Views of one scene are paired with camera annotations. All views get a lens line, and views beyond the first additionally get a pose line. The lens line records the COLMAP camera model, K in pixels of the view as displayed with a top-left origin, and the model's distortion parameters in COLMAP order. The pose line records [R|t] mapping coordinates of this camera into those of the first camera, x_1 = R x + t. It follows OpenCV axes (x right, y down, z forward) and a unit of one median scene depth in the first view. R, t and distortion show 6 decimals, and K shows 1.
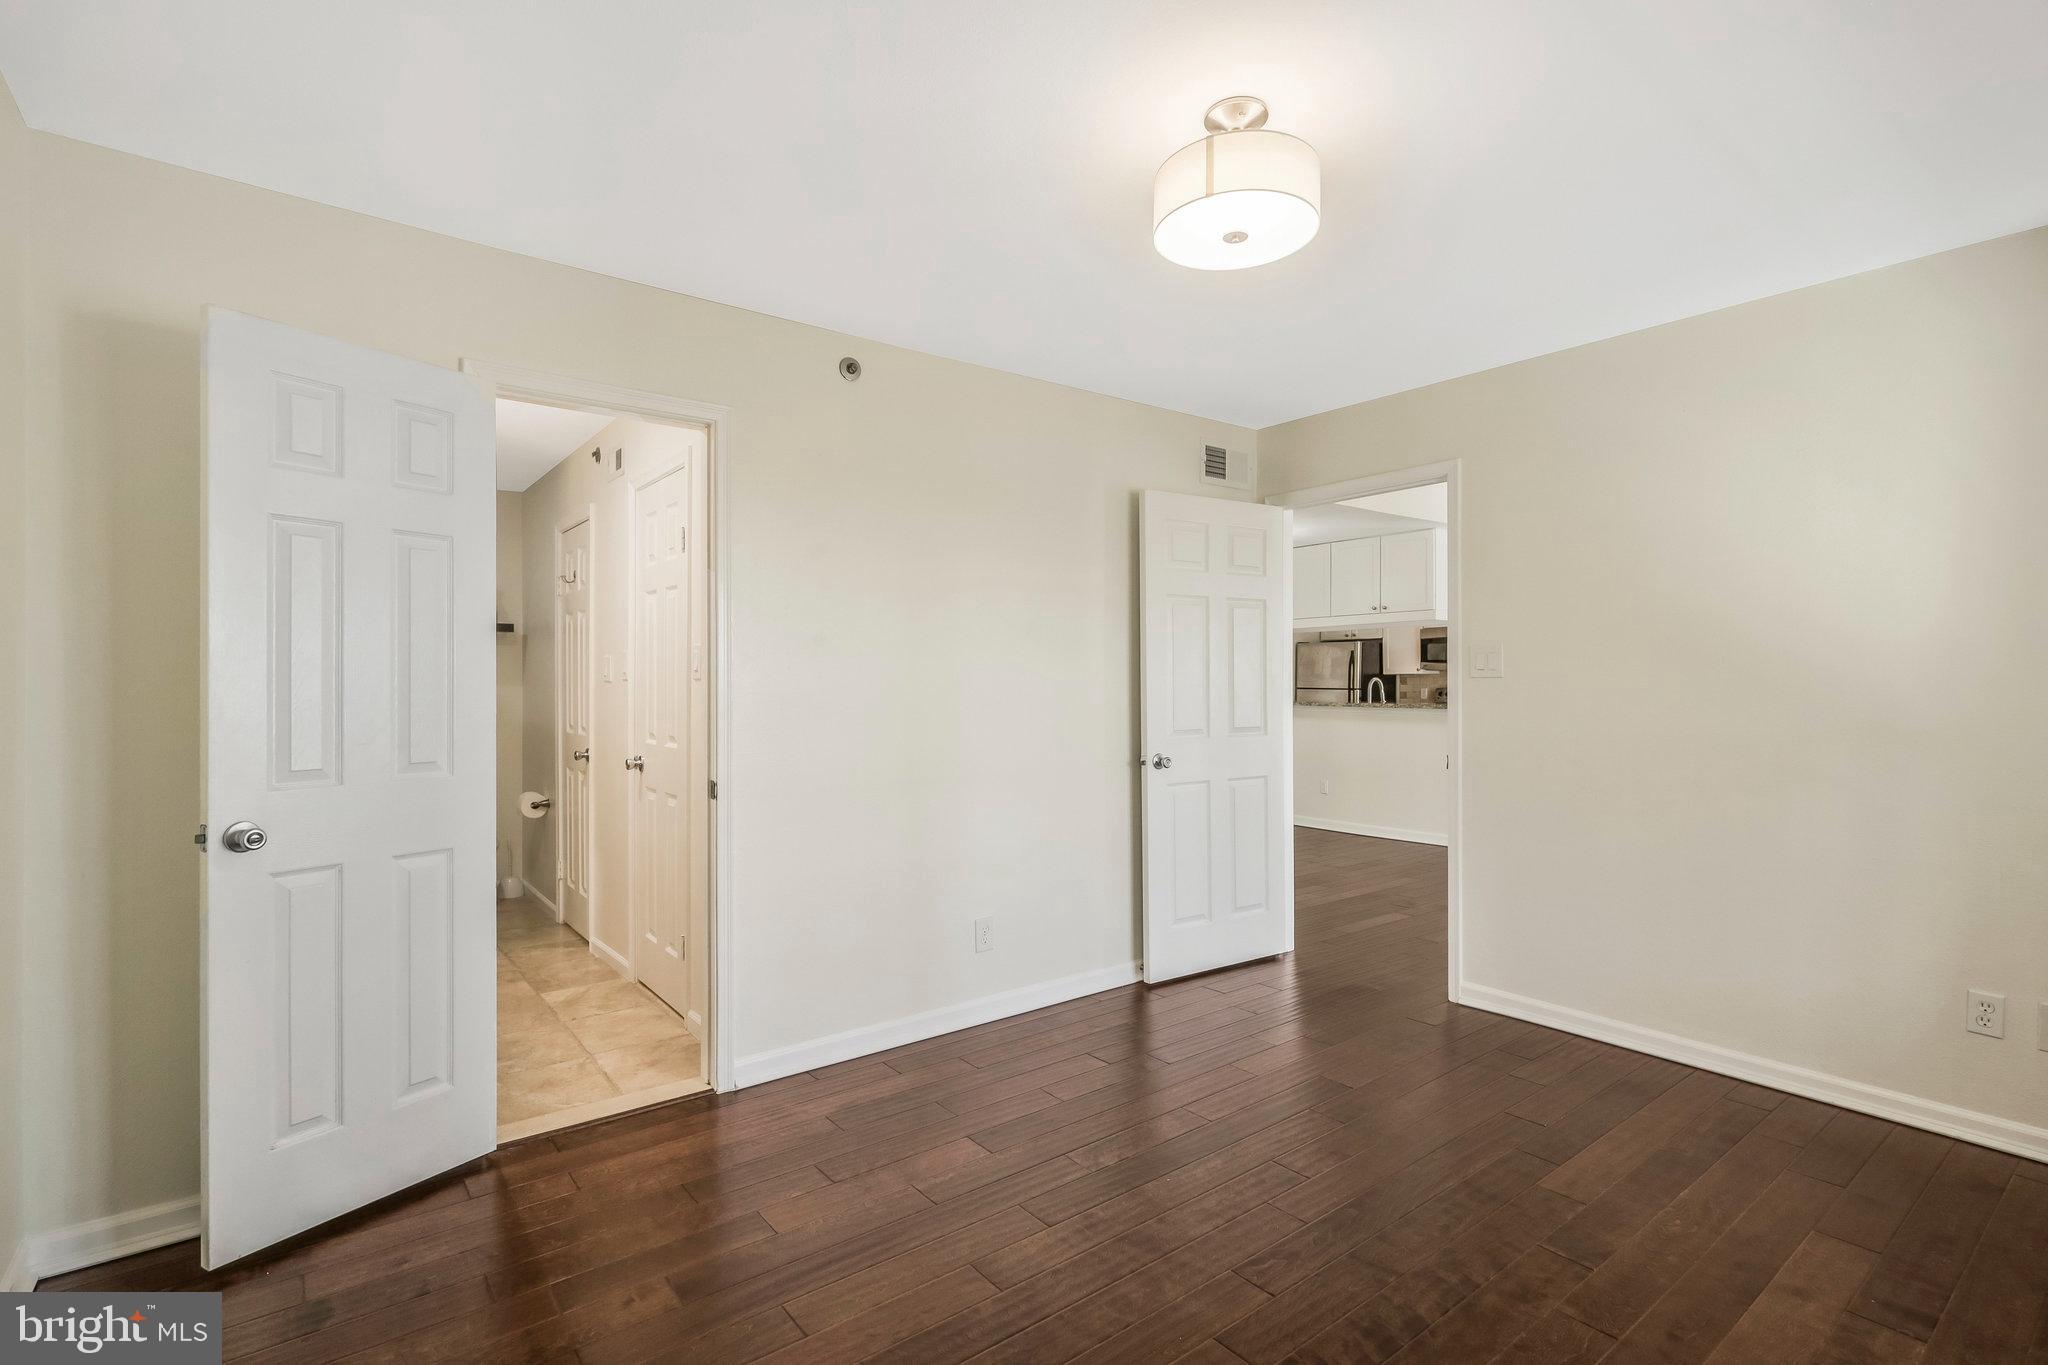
lens RADIAL K [[965.6, 0, 1016.6], [0, 965.6, 683.9], [0, 0, 1]] dist [0.001378, 0.003432]
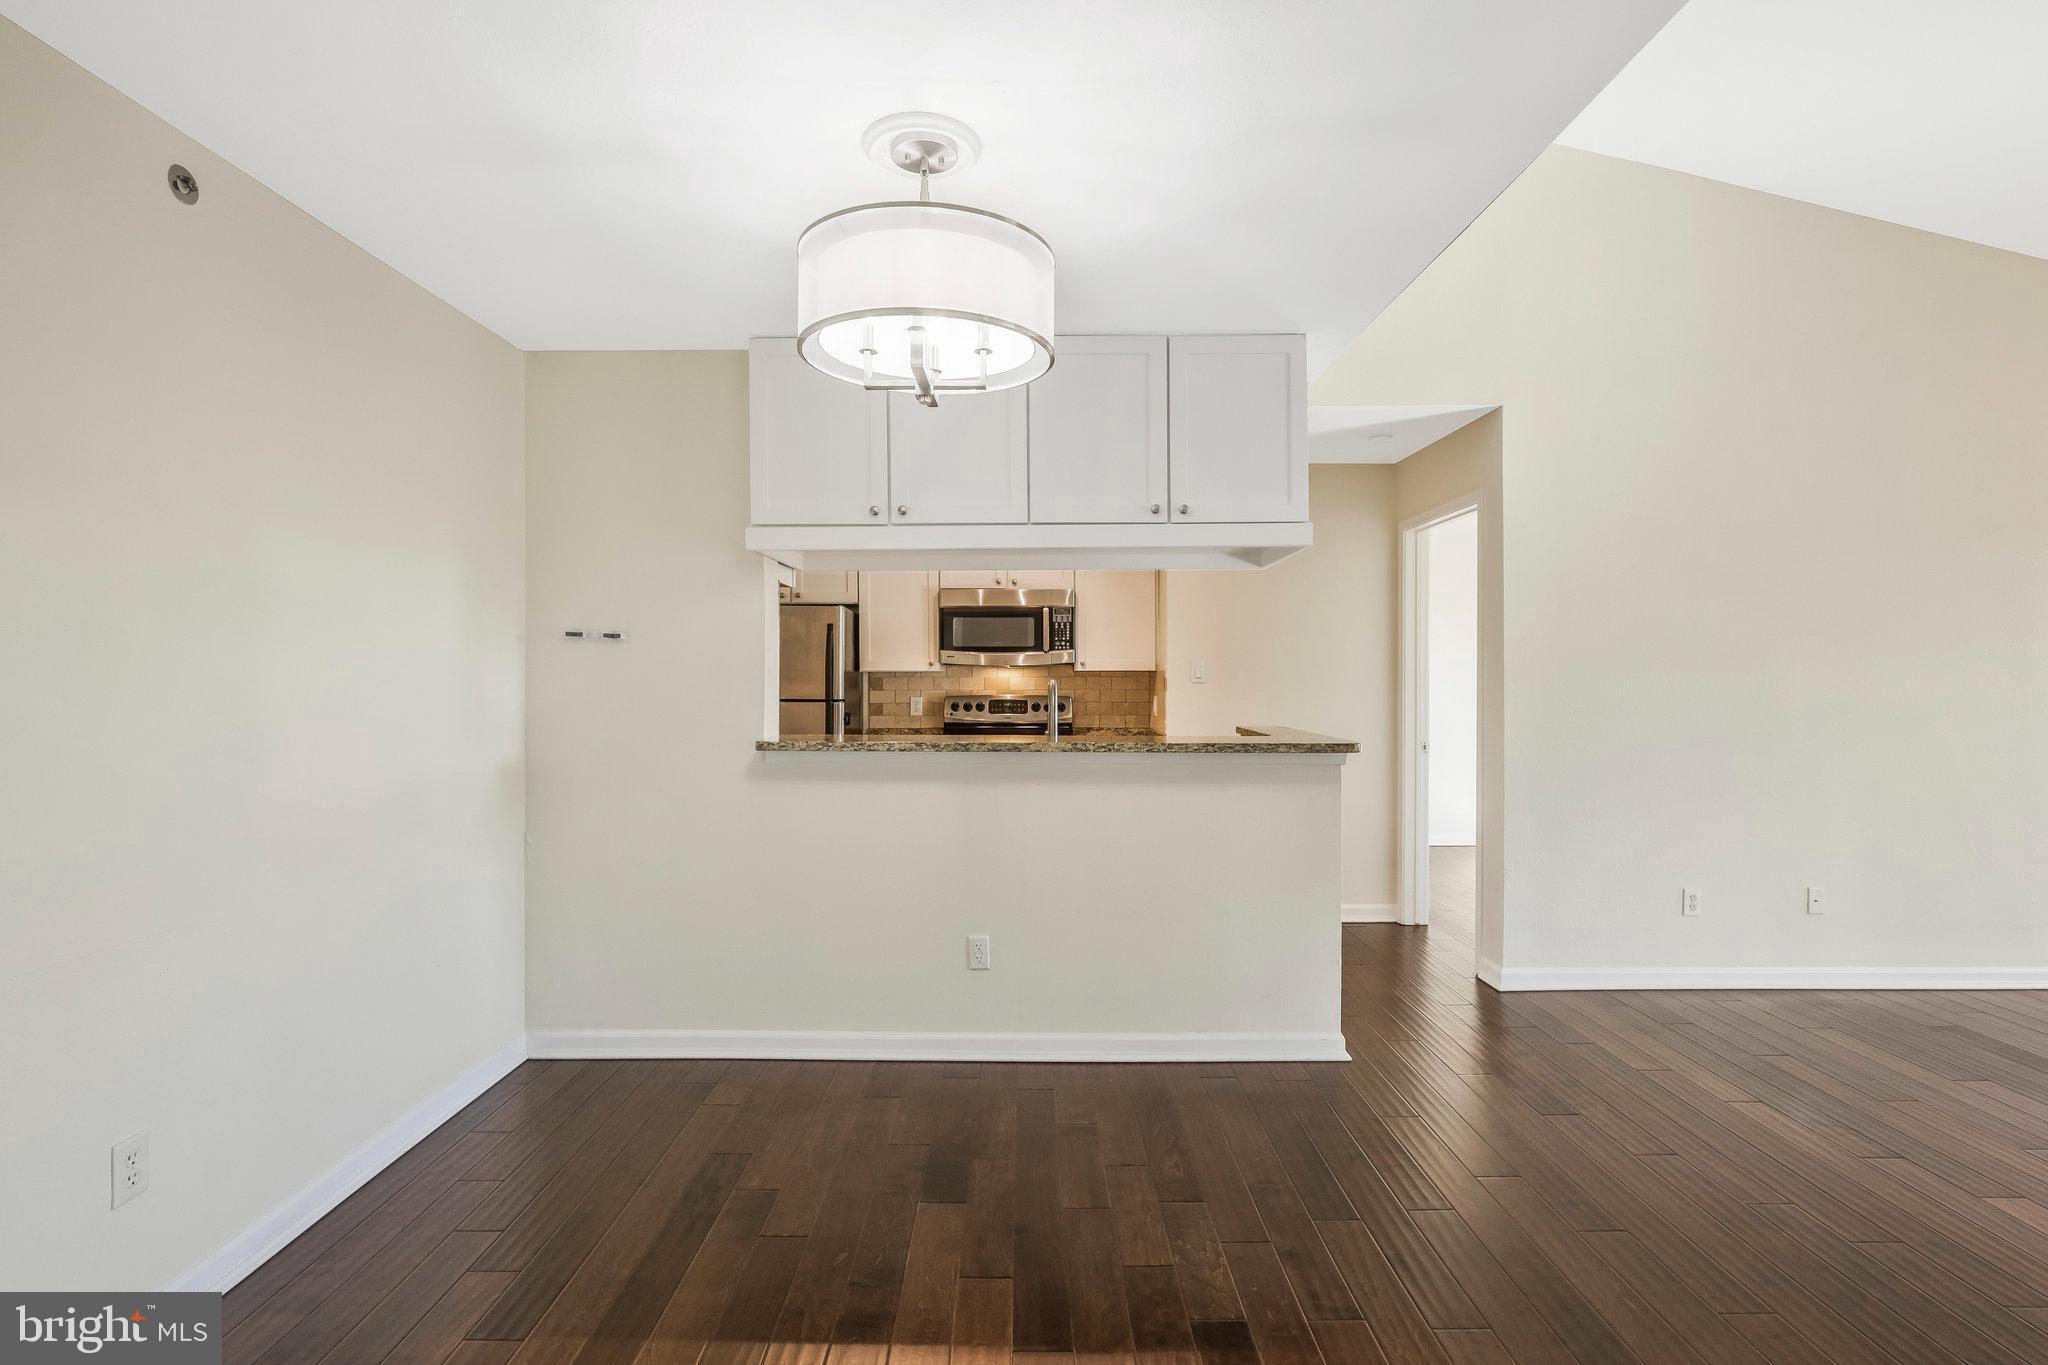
lens RADIAL K [[965.6, 0, 1017.5], [0, 965.6, 673.2], [0, 0, 1]] dist [0.001378, 0.003432]
pose [[0.631665, 0.003410, 0.775234, 0.021568], [-0.001676, 0.999994, -0.003034, -0.007802], [-0.775240, 0.000617, 0.631667, 0.605536]]
